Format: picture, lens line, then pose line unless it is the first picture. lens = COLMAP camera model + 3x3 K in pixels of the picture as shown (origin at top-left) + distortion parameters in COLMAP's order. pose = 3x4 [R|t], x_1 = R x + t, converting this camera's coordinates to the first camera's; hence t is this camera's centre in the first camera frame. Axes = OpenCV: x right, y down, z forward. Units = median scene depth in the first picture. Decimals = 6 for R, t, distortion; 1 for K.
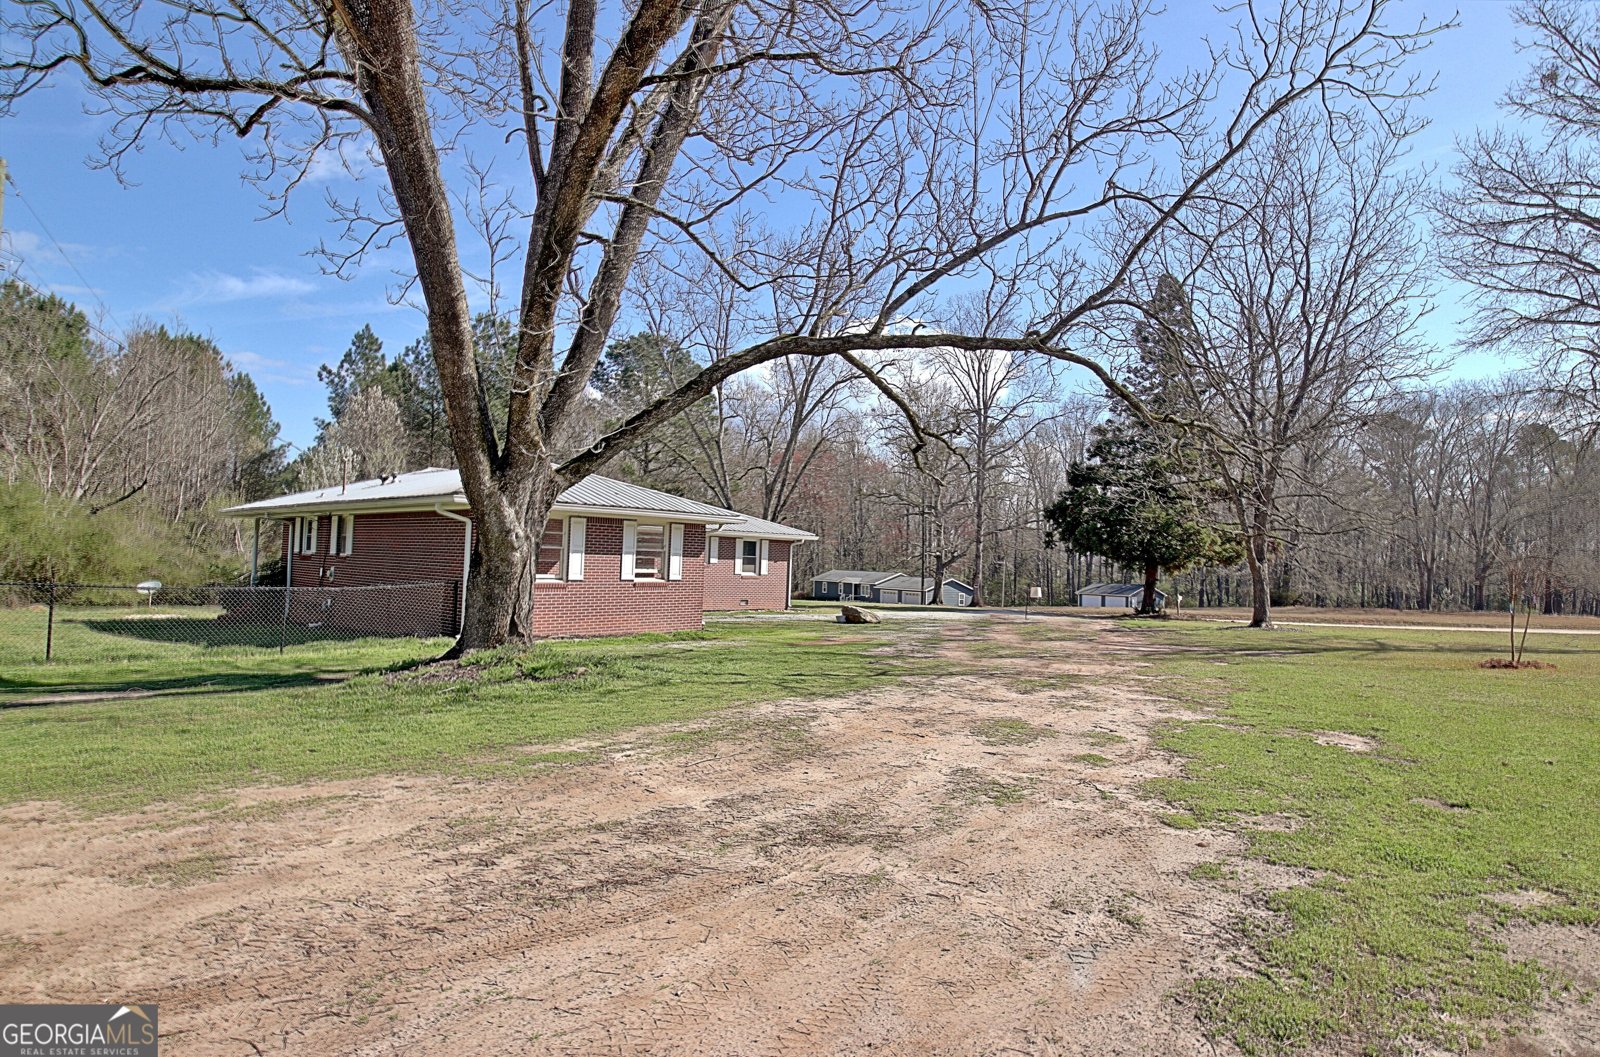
lens RADIAL K [[817.8, 0, 797.3], [0, 817.8, 540.8], [0, 0, 1]] dist [-0.000456, -0.001029]
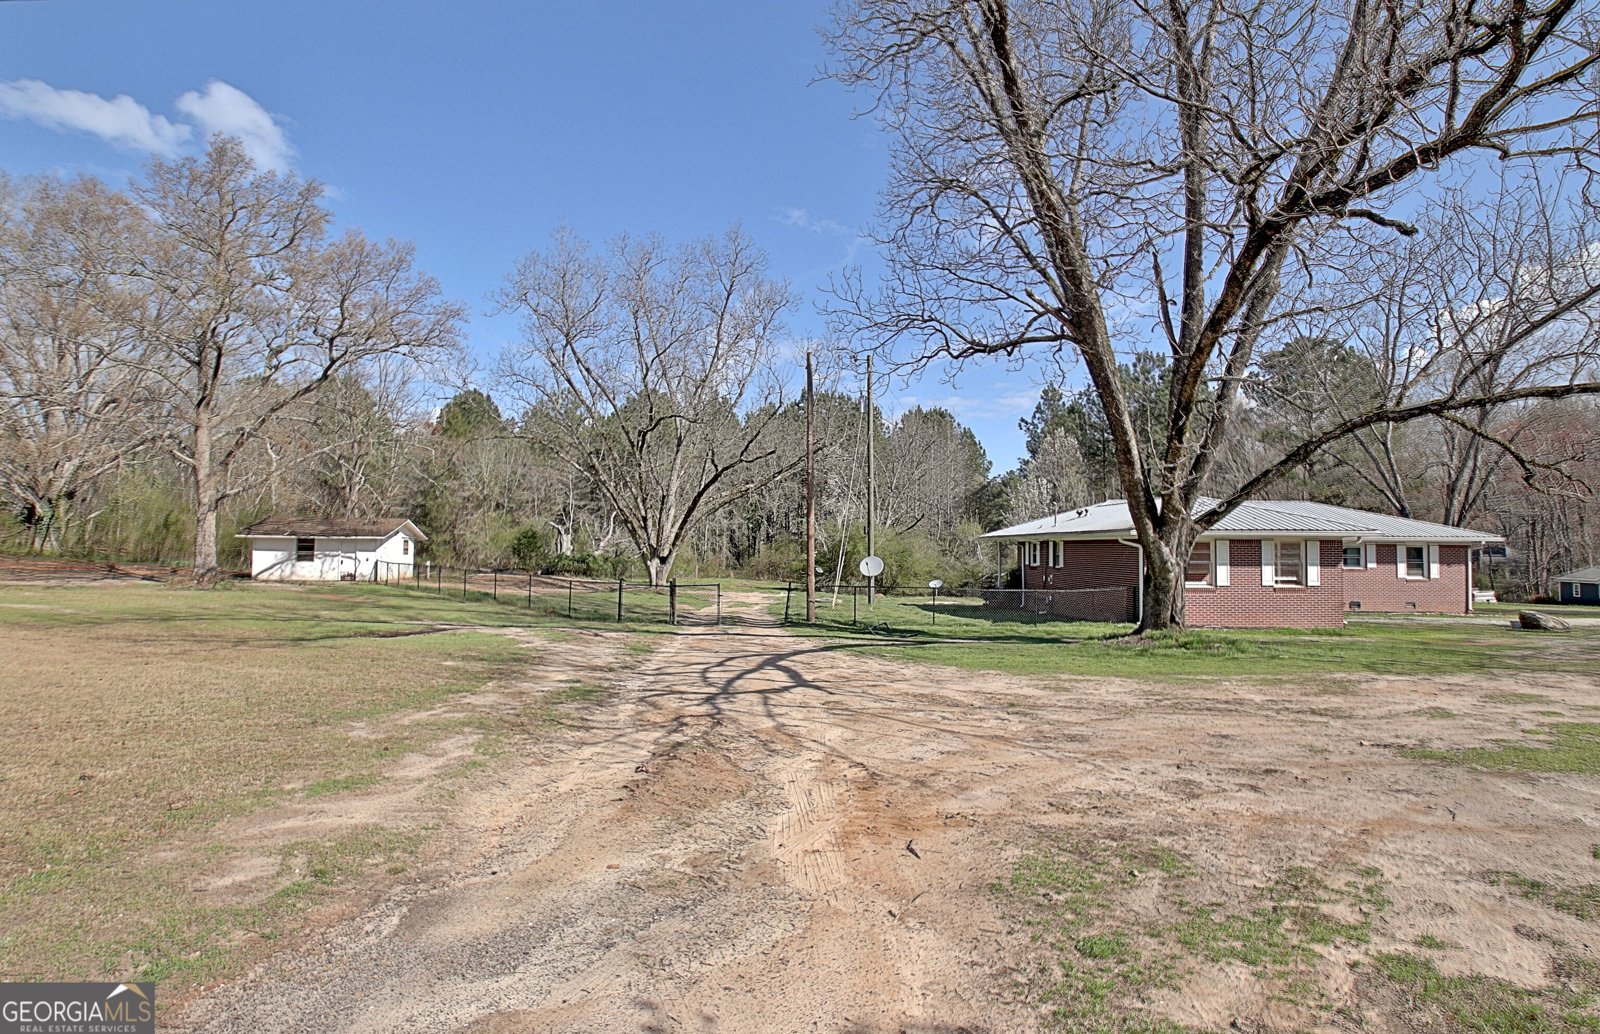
lens RADIAL K [[745.7, 0, 801.6], [0, 745.7, 512.2], [0, 0, 1]] dist [0.001531, -0.016207]
pose [[0.691617, -0.059443, -0.719814, 0.082745], [0.033078, 0.998169, -0.050647, -0.020191], [0.721507, 0.011218, 0.692317, -0.210642]]
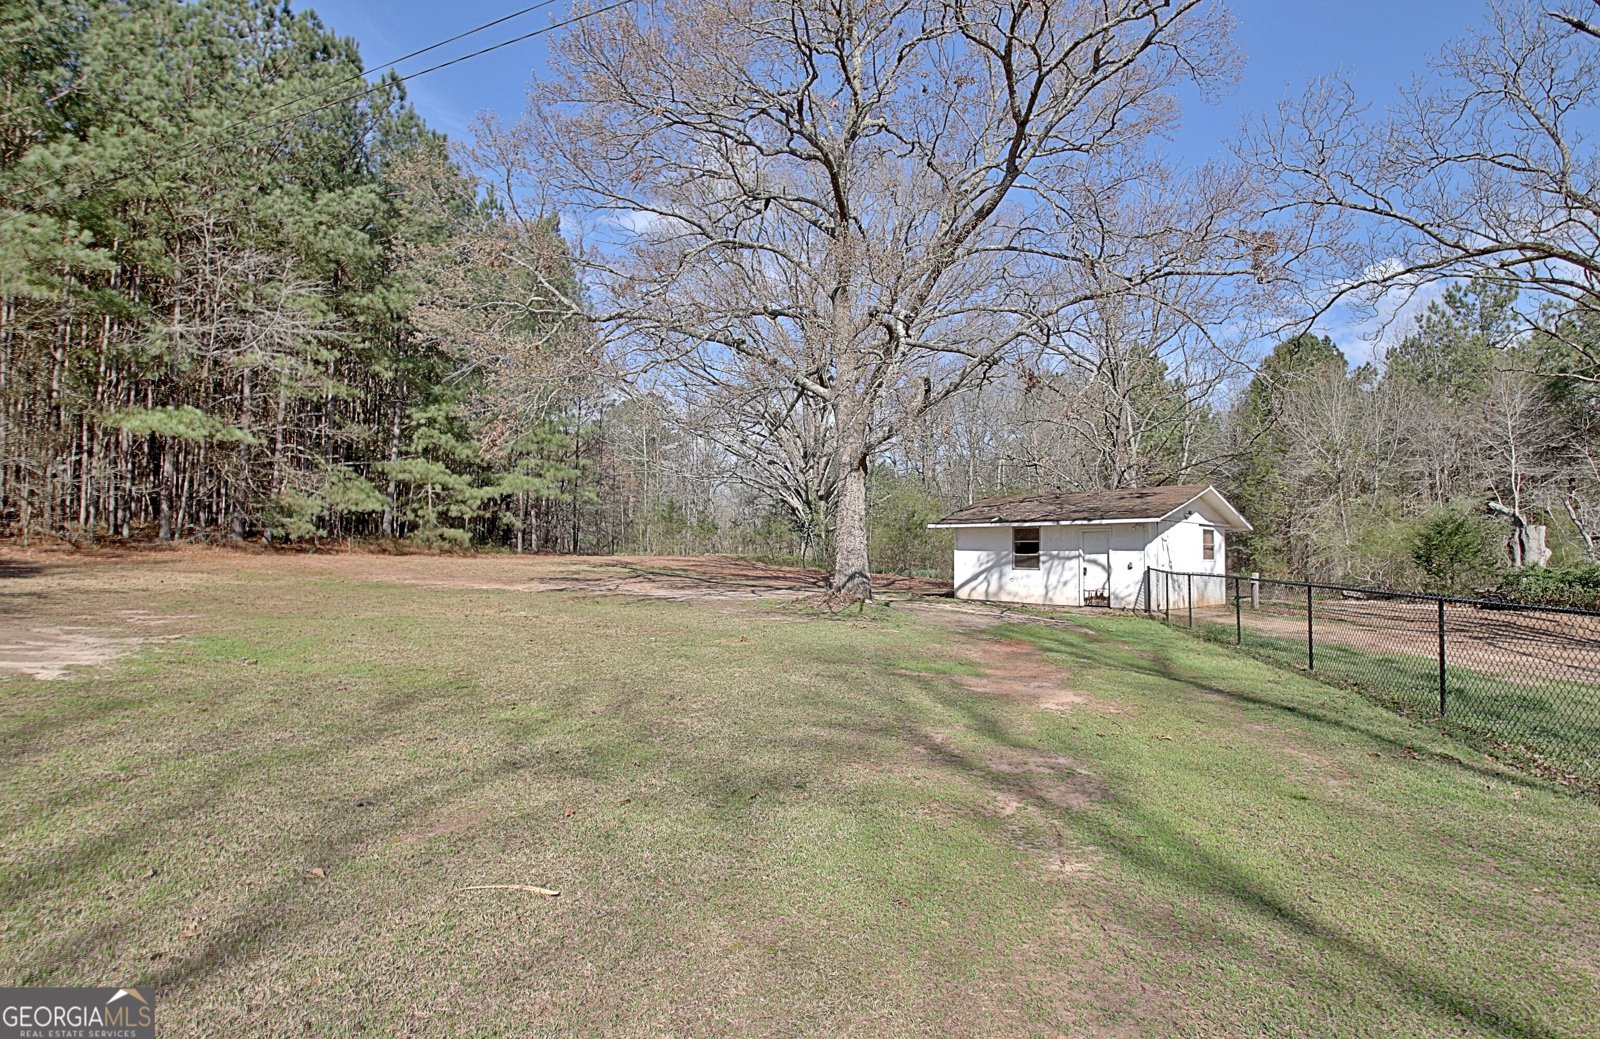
lens RADIAL K [[801.5, 0, 800.0], [0, 801.5, 519.5], [0, 0, 1]] dist [0.001822, -0.018095]
pose [[-0.205131, -0.079721, -0.975482, -0.679268], [0.009895, 0.996457, -0.083516, -0.013478], [0.978685, -0.026784, -0.203615, 0.016718]]
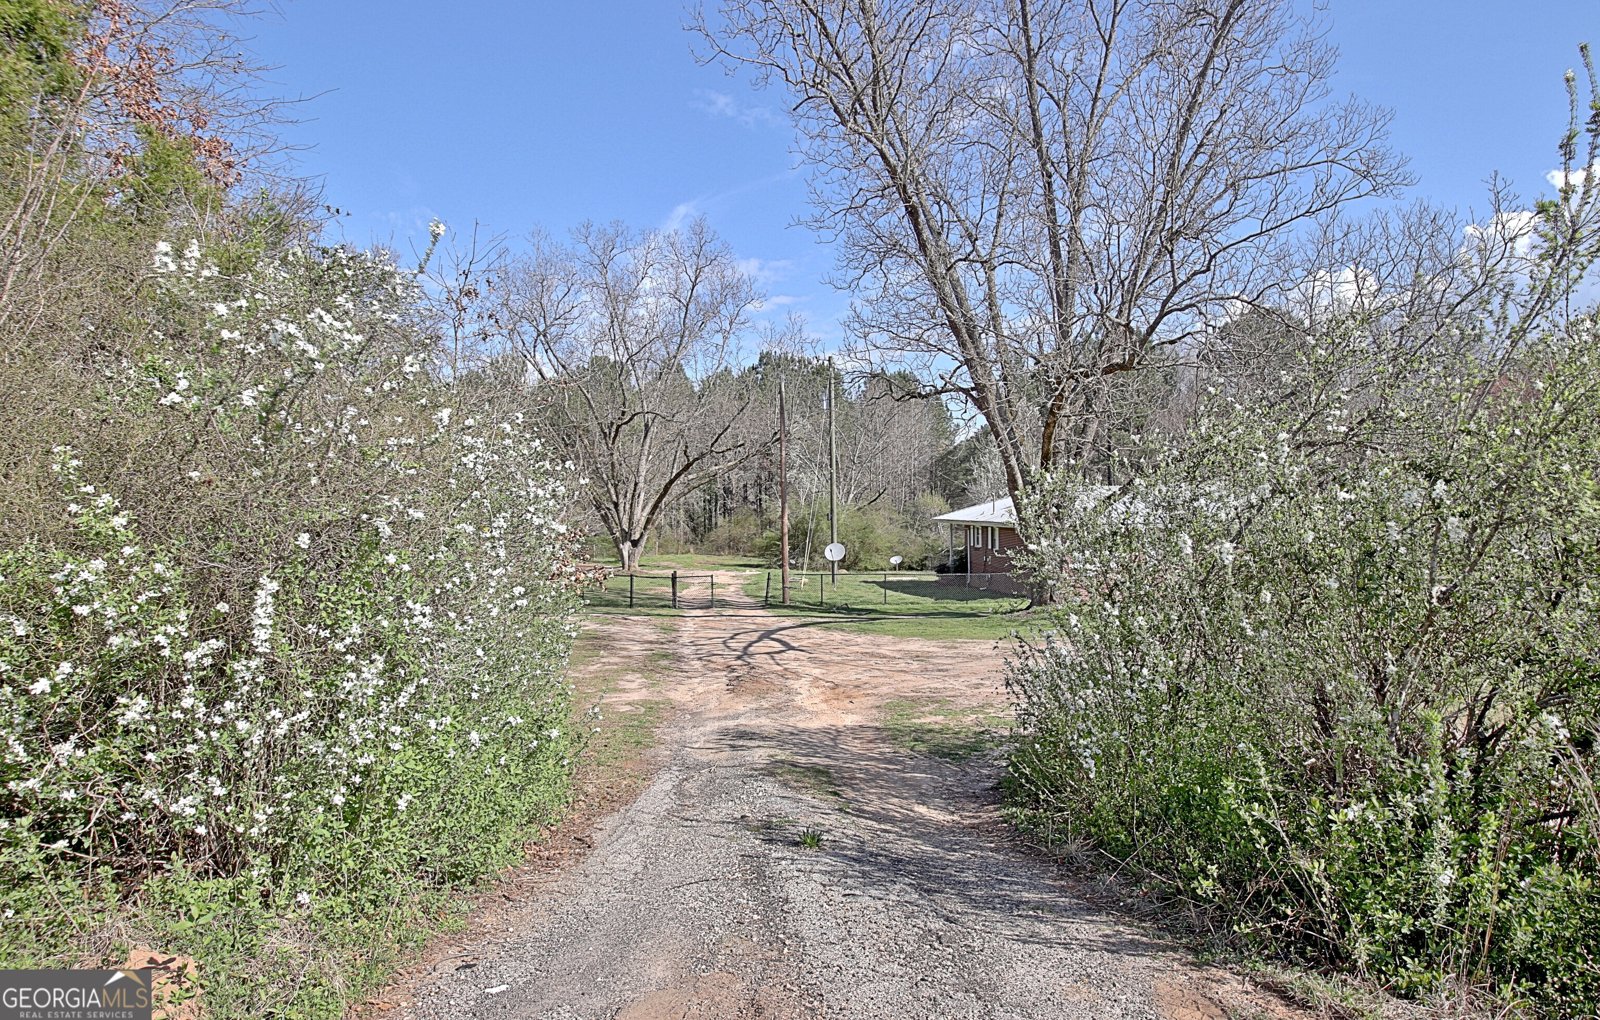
lens RADIAL K [[851.4, 0, 800.0], [0, 851.4, 510.0], [0, 0, 1]] dist [0.000157, -0.000001]
pose [[0.728468, -0.035733, -0.684147, 0.274908], [0.049644, 0.998767, 0.000694, -0.062045], [0.683278, -0.034469, 0.729344, -0.430029]]
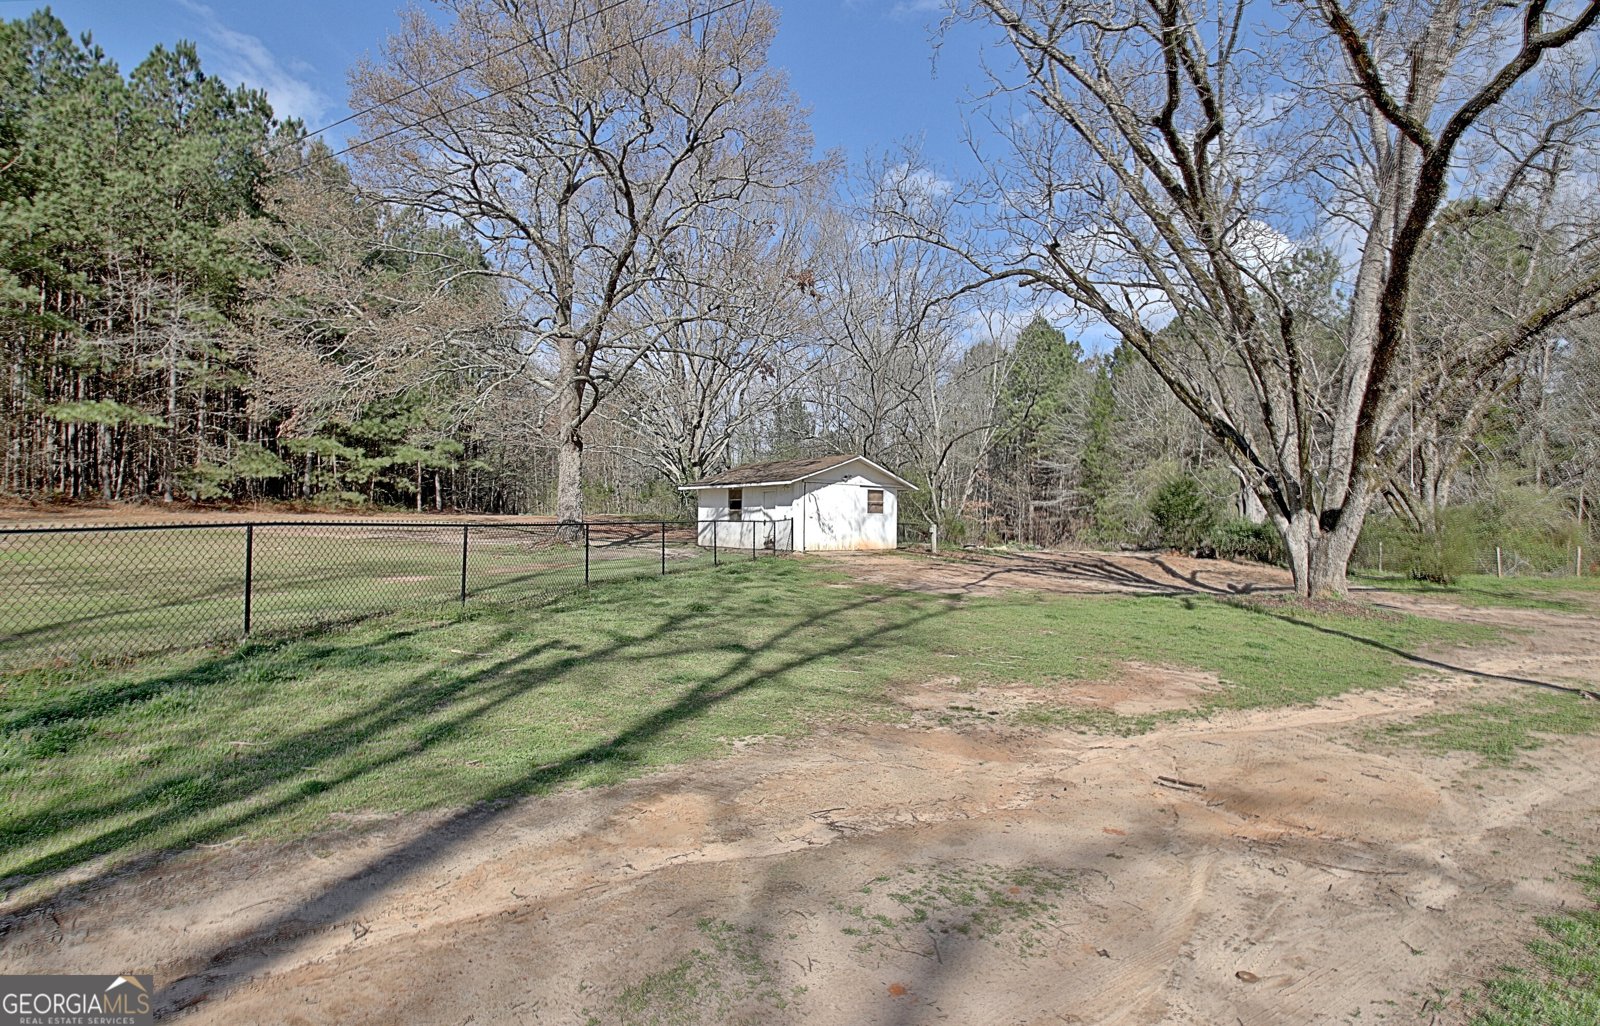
lens RADIAL K [[778.6, 0, 776.4], [0, 778.6, 512.5], [0, 0, 1]] dist [-0.001966, -0.015144]
pose [[-0.252620, -0.044075, -0.966561, -0.559199], [0.008993, 0.998812, -0.047896, 0.008843], [0.967524, -0.020792, -0.251923, 0.382966]]
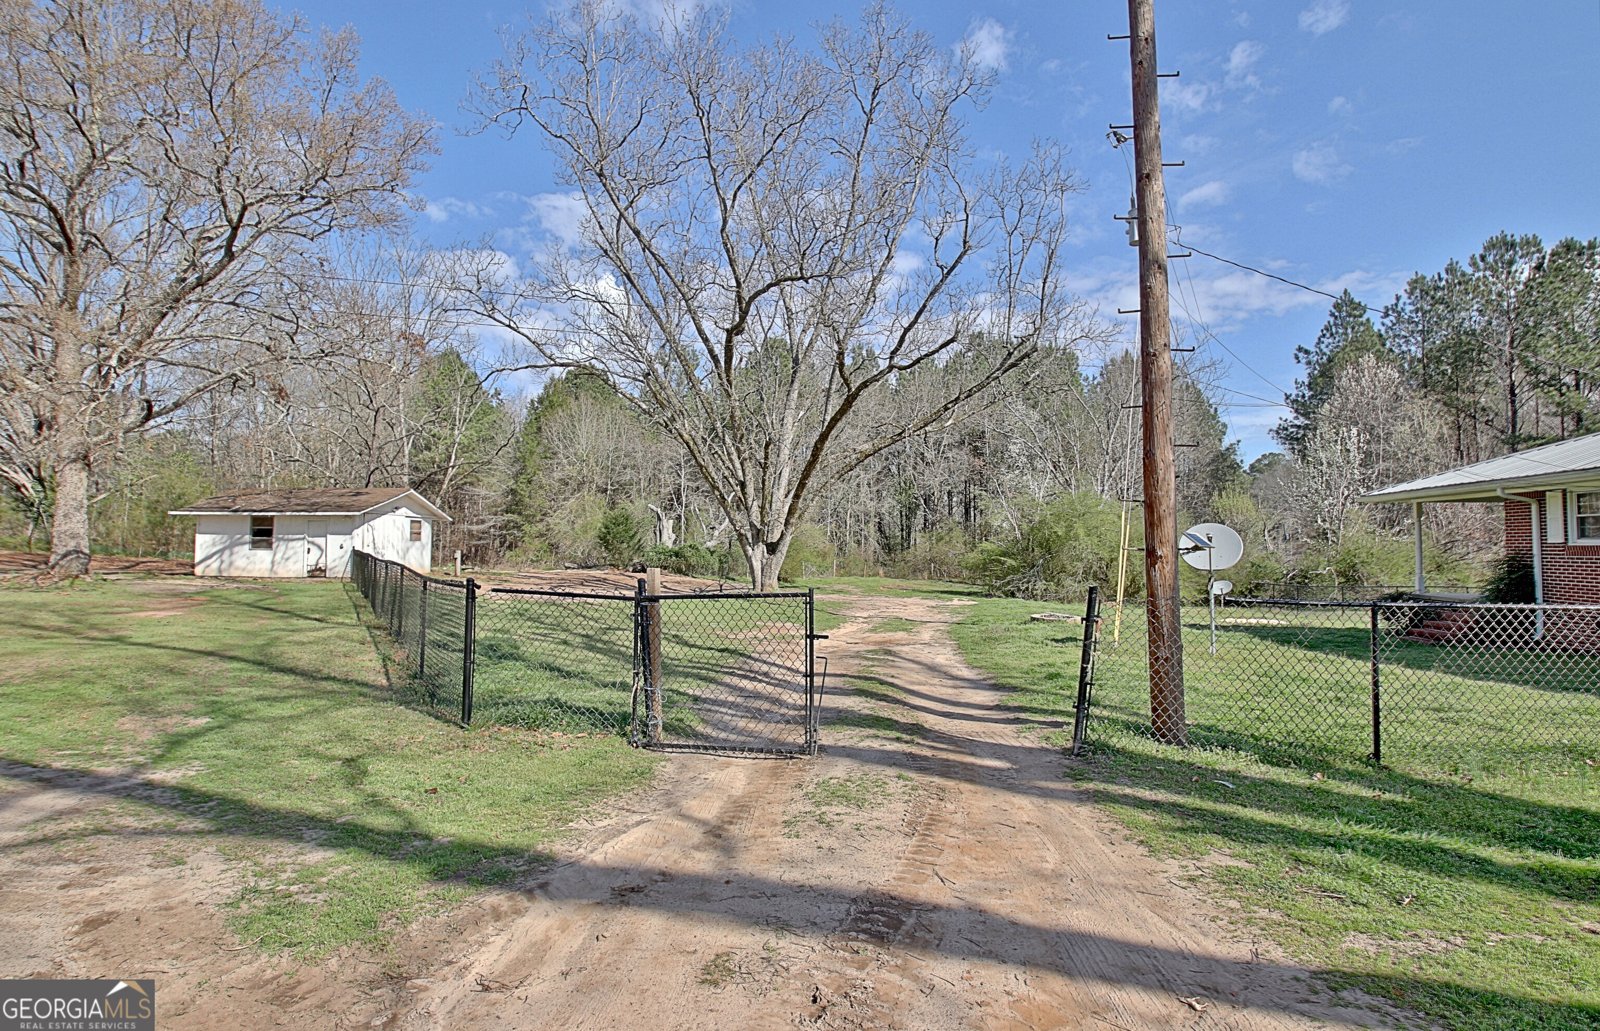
lens RADIAL K [[778.8, 0, 812.1], [0, 778.8, 510.8], [0, 0, 1]] dist [0.000683, -0.019965]
pose [[0.548370, -0.064821, -0.833719, -0.324637], [0.034700, 0.997896, -0.054763, -0.000074], [0.835515, 0.001100, 0.549466, 0.118174]]
